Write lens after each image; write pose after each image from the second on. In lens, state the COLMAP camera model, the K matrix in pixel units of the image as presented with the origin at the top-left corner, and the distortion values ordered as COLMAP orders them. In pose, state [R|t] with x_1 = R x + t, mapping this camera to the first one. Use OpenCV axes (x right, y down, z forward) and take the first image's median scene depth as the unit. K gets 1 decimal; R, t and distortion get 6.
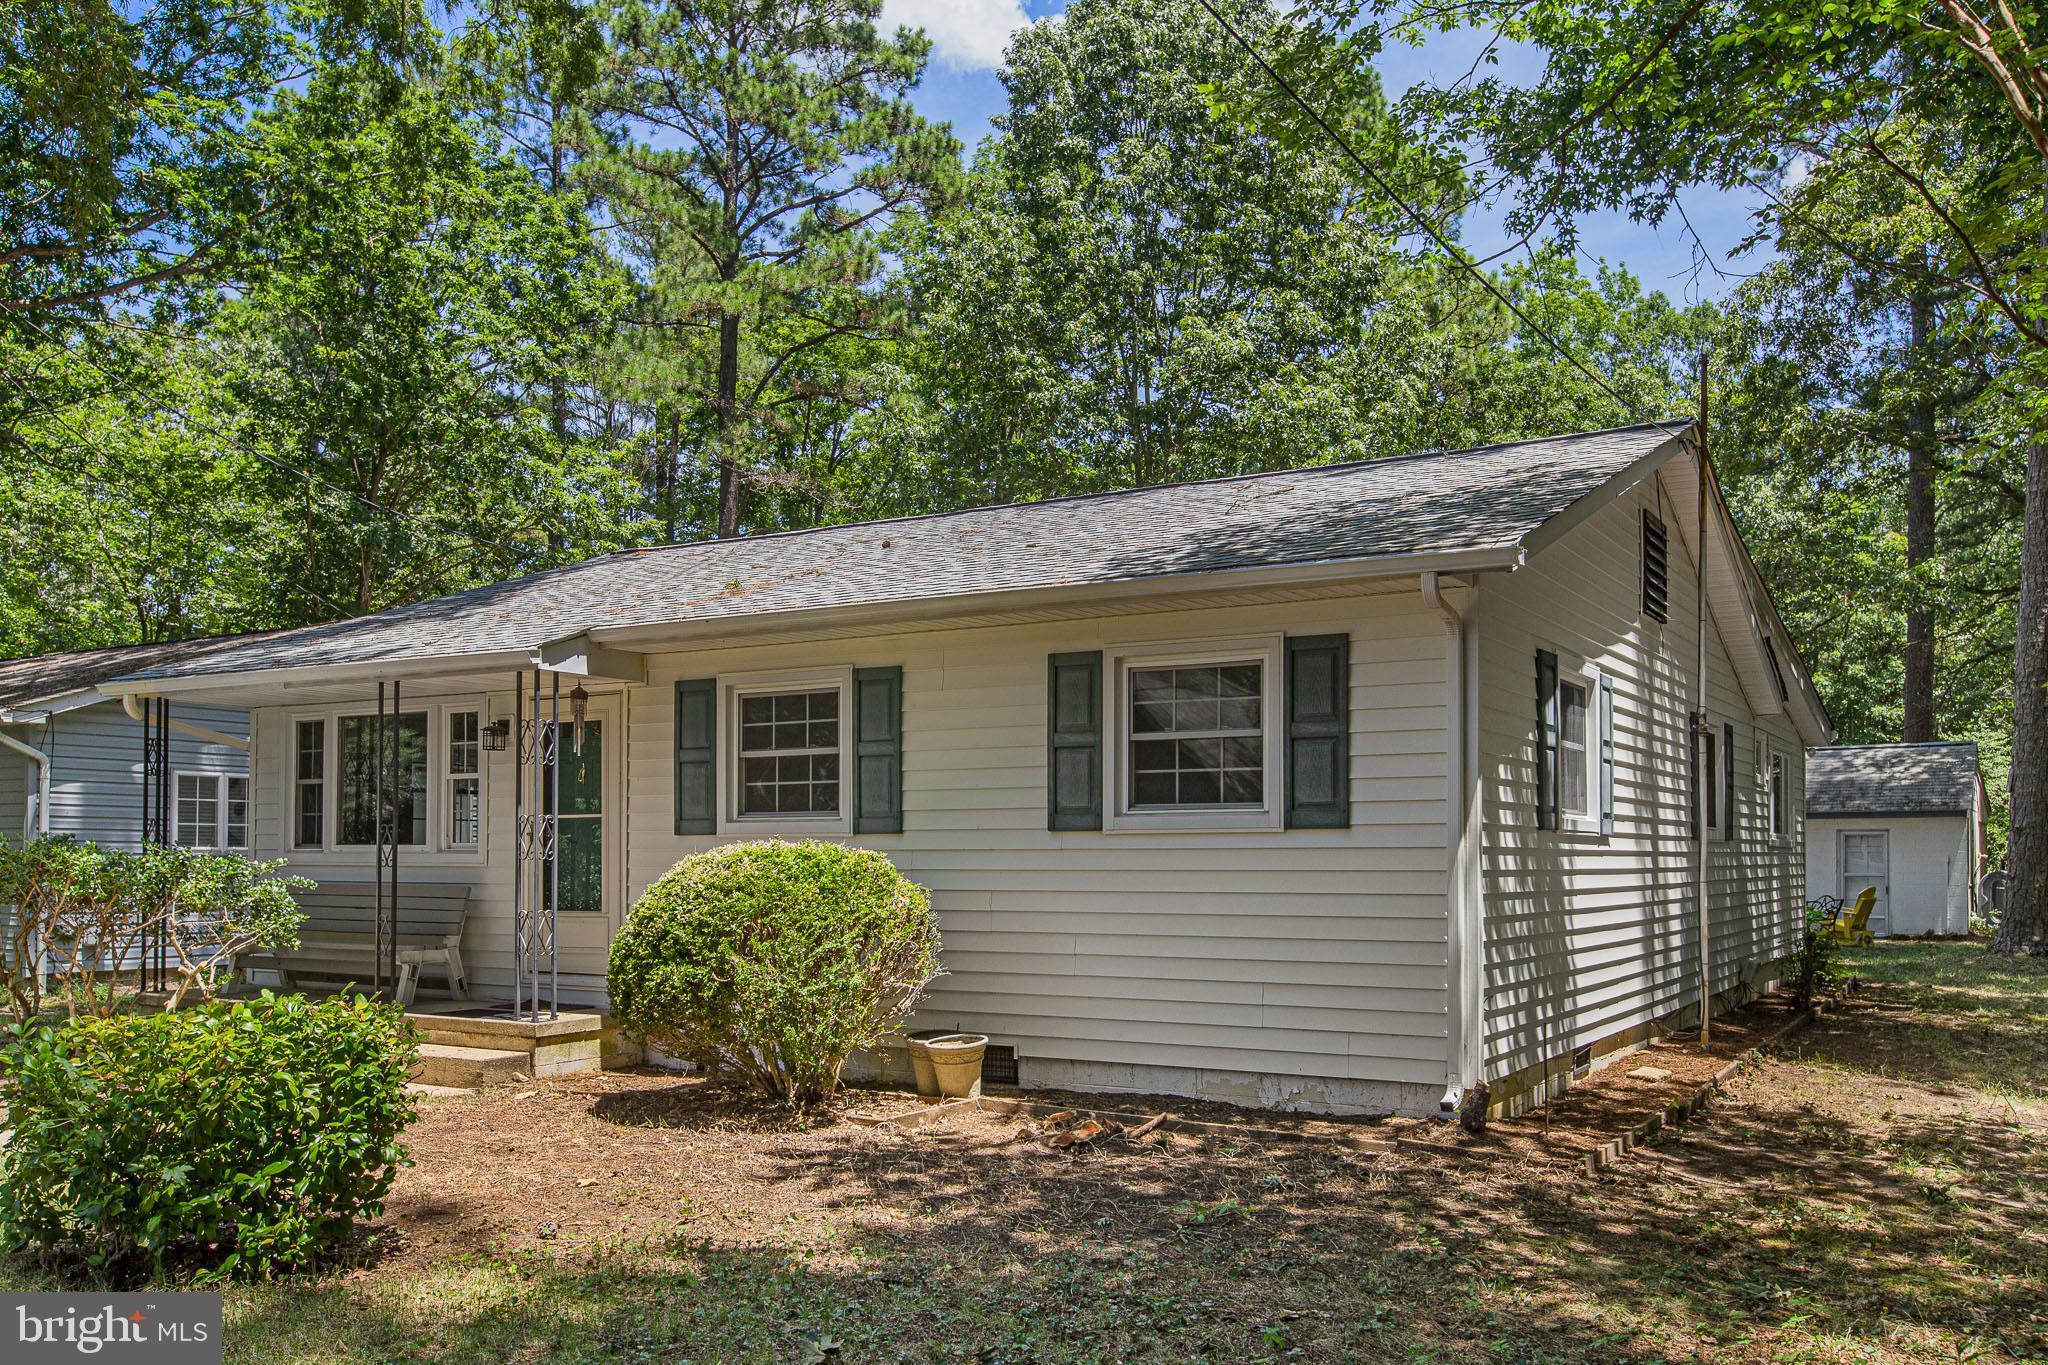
lens RADIAL K [[1820.4, 0, 1024.3], [0, 1820.4, 687.9], [0, 0, 1]] dist [-0.007402, -0.001602]
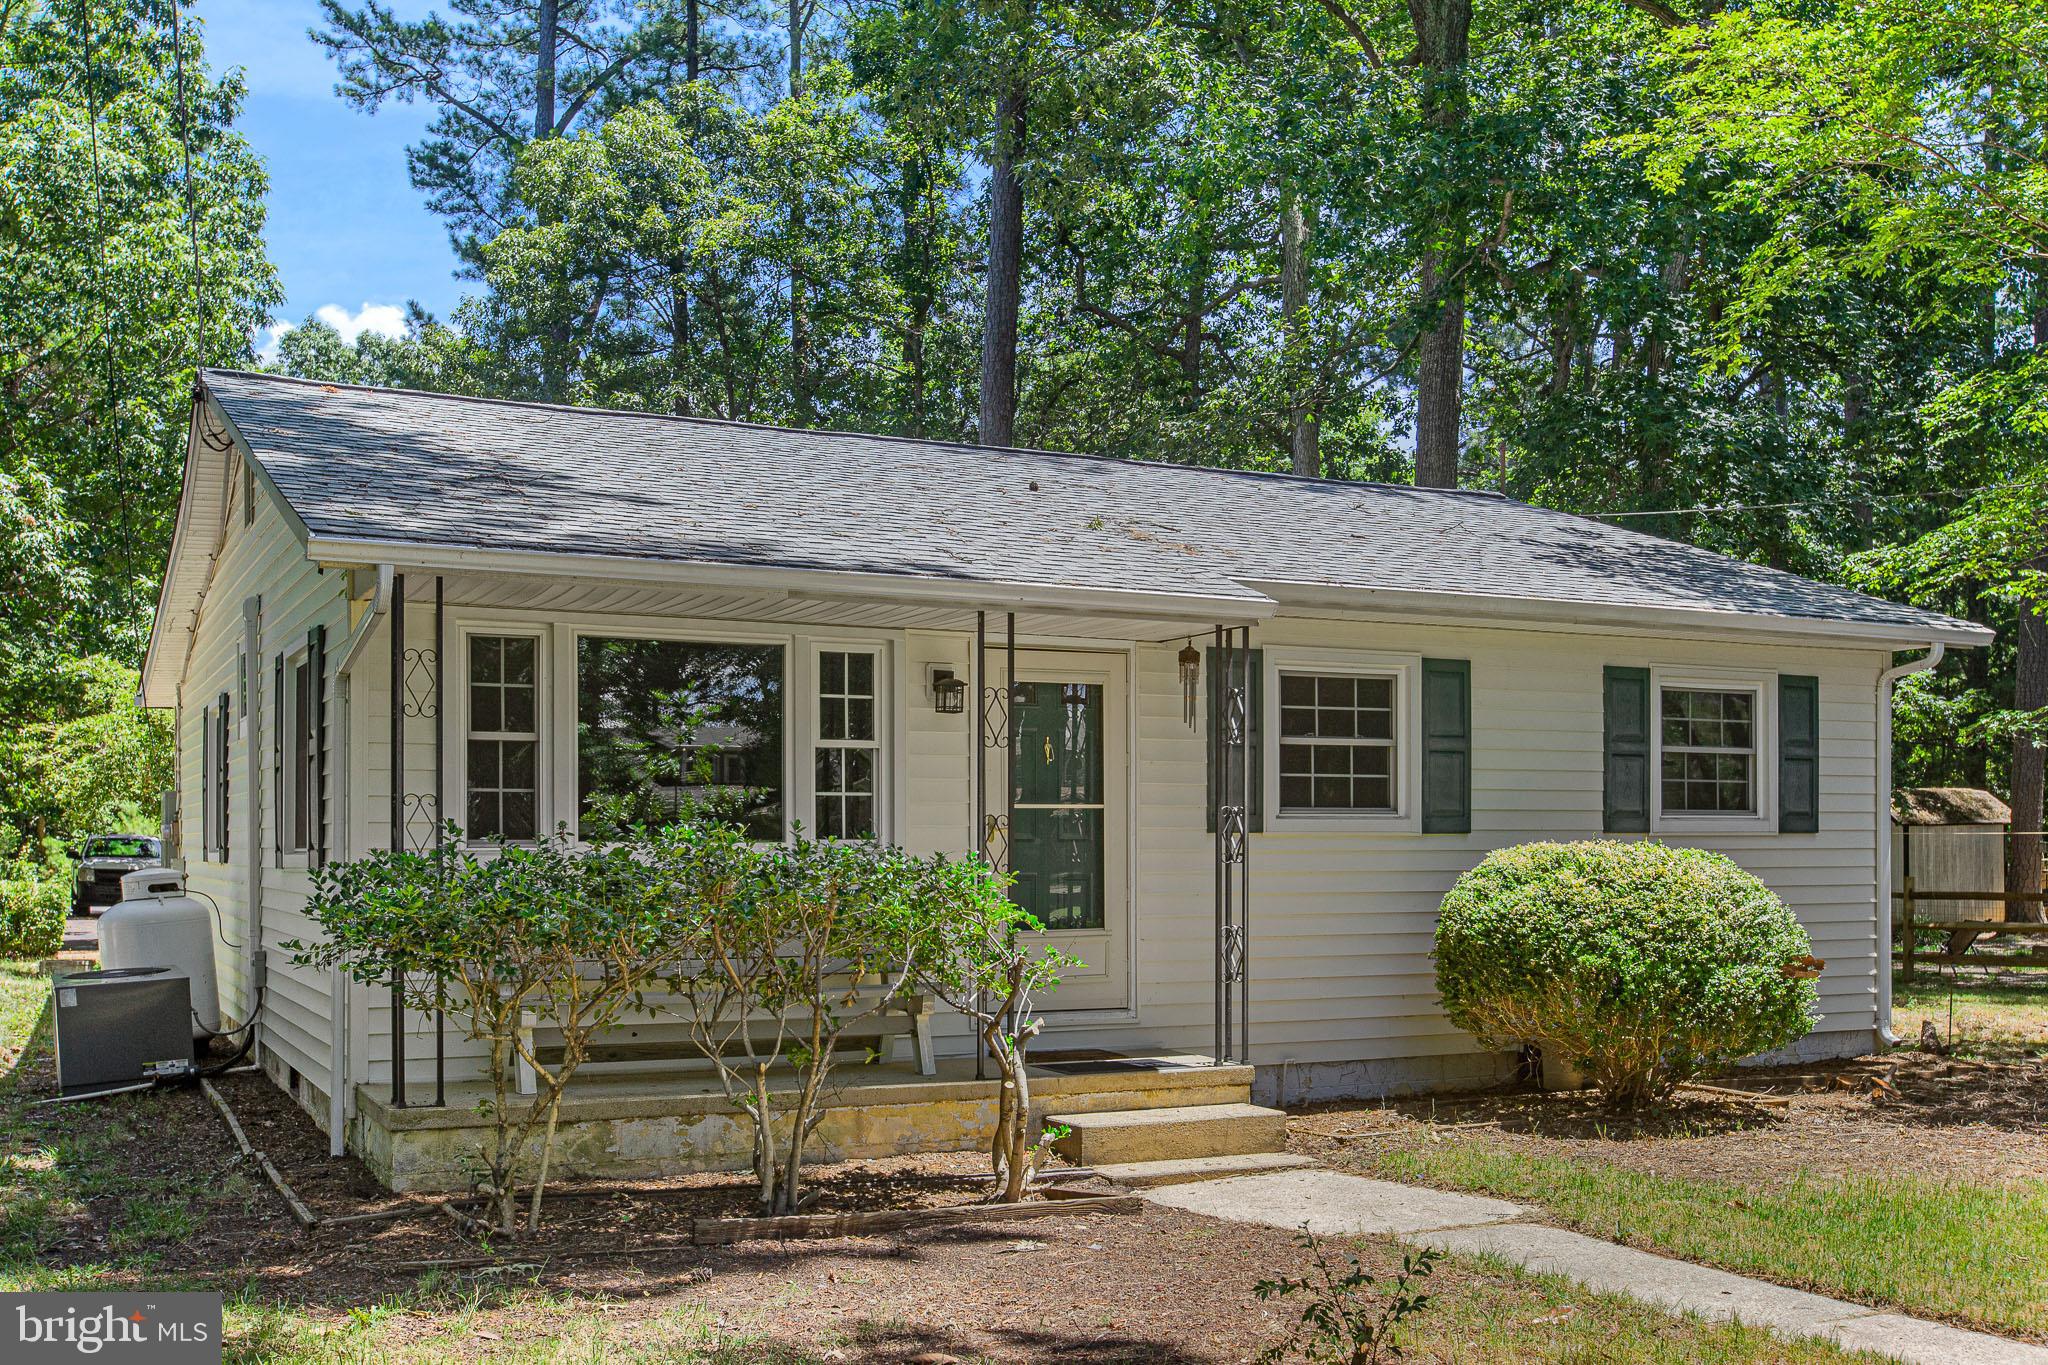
lens RADIAL K [[2029.6, 0, 1019.7], [0, 2029.6, 686.5], [0, 0, 1]] dist [0.015463, 0.000000]
pose [[0.507841, 0.074818, 0.858195, -1.076436], [-0.071749, 0.996433, -0.044411, 0.064331], [-0.858457, -0.039021, 0.511398, 0.625622]]
